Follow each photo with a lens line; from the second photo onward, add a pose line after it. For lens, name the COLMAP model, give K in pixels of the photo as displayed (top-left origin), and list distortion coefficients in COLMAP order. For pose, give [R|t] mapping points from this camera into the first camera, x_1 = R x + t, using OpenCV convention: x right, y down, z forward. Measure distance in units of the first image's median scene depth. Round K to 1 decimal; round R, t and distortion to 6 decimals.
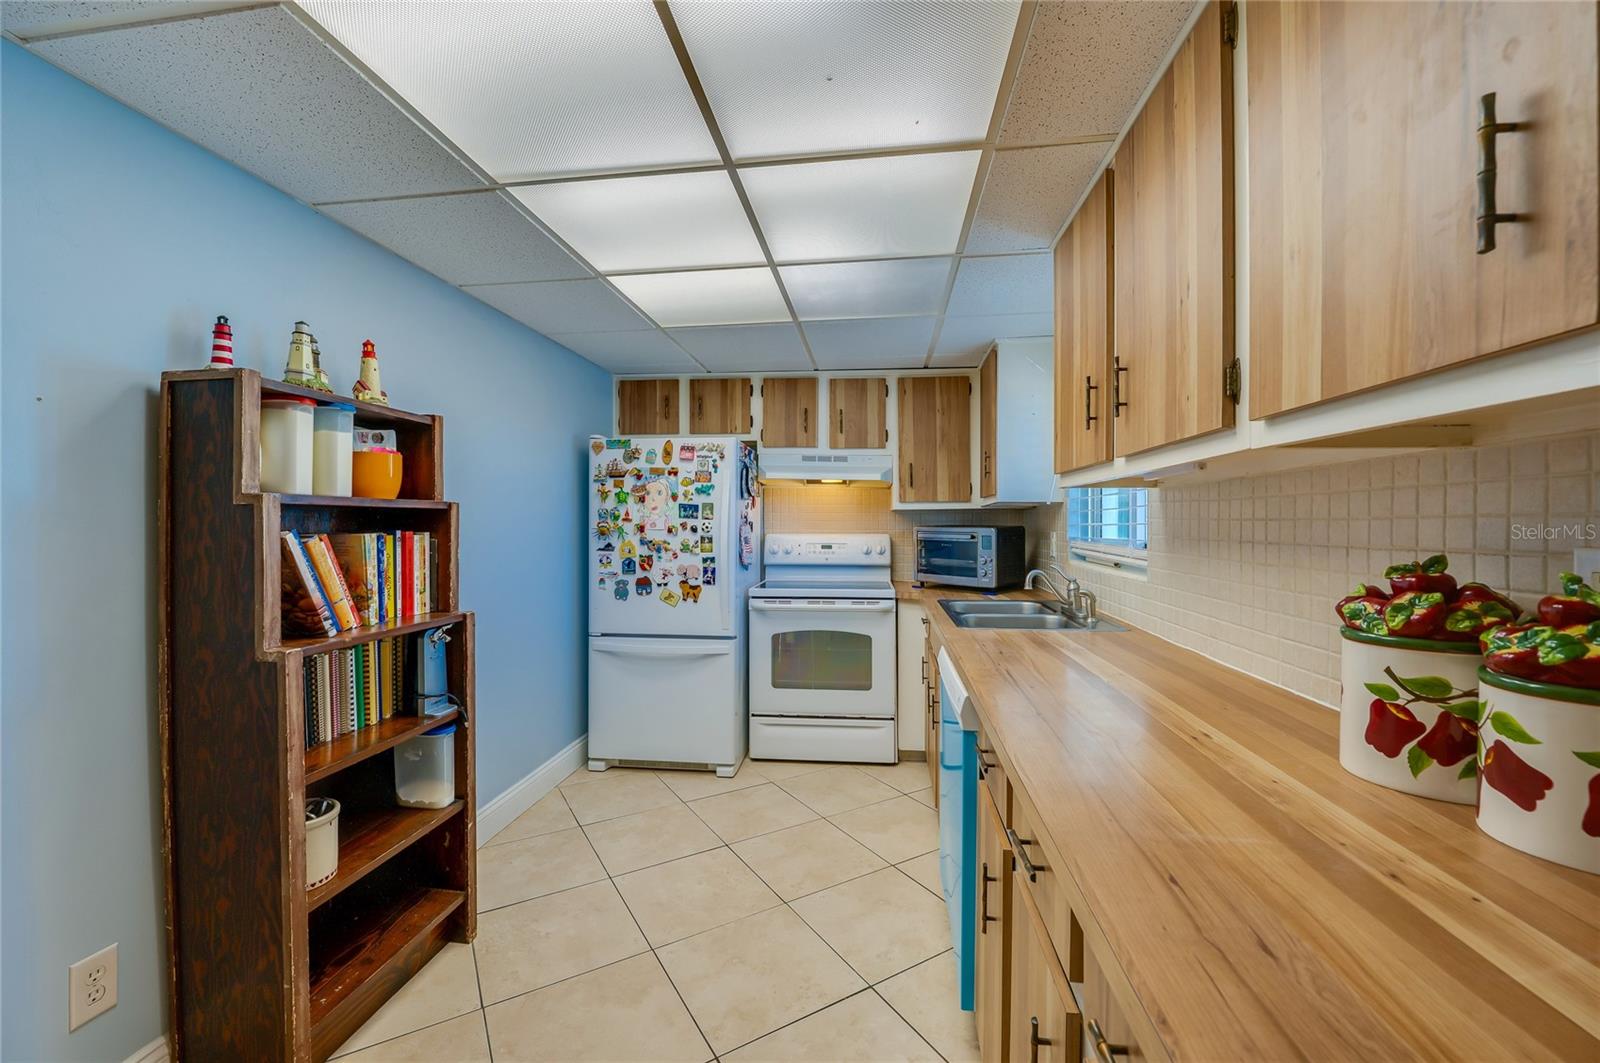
lens RADIAL K [[659.2, 0, 806.2], [0, 659.2, 530.7], [0, 0, 1]] dist [-0.015467, 0.000147]
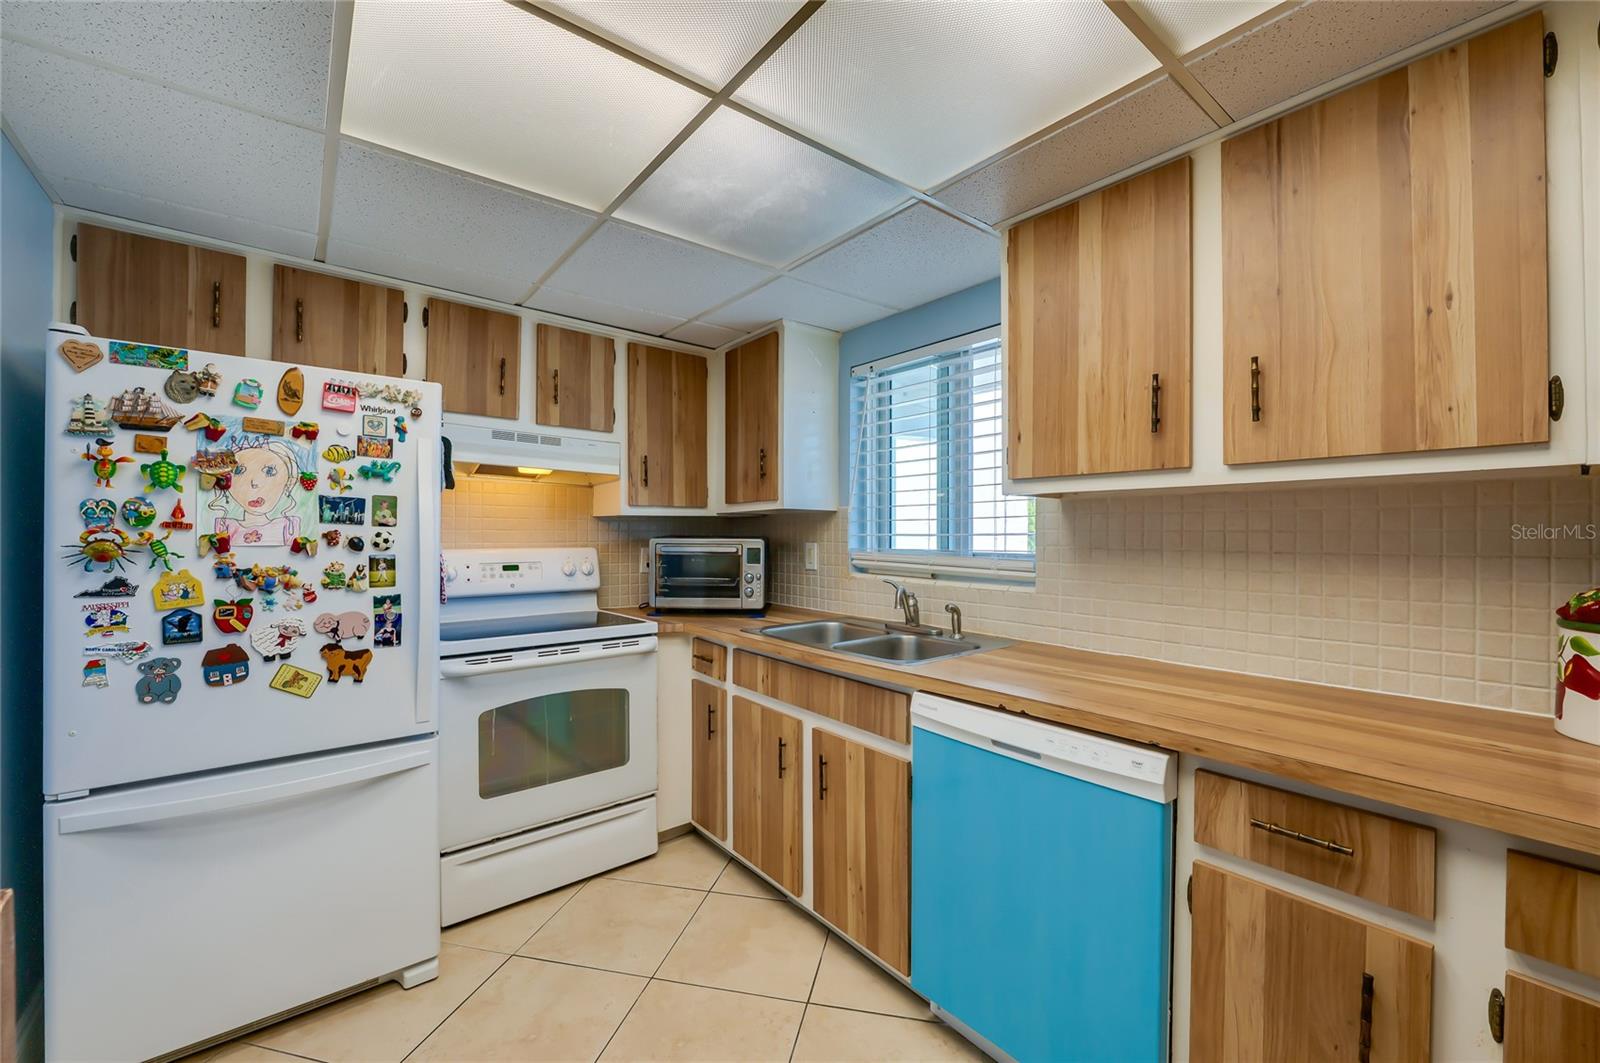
lens RADIAL K [[642.0, 0, 798.6], [0, 642.0, 533.7], [0, 0, 1]] dist [-0.018998, 0.000081]
pose [[0.692718, 0.000116, 0.721208, -0.289028], [0.006695, 0.999956, -0.006591, -0.005076], [-0.721177, 0.009394, 0.692687, 0.387631]]
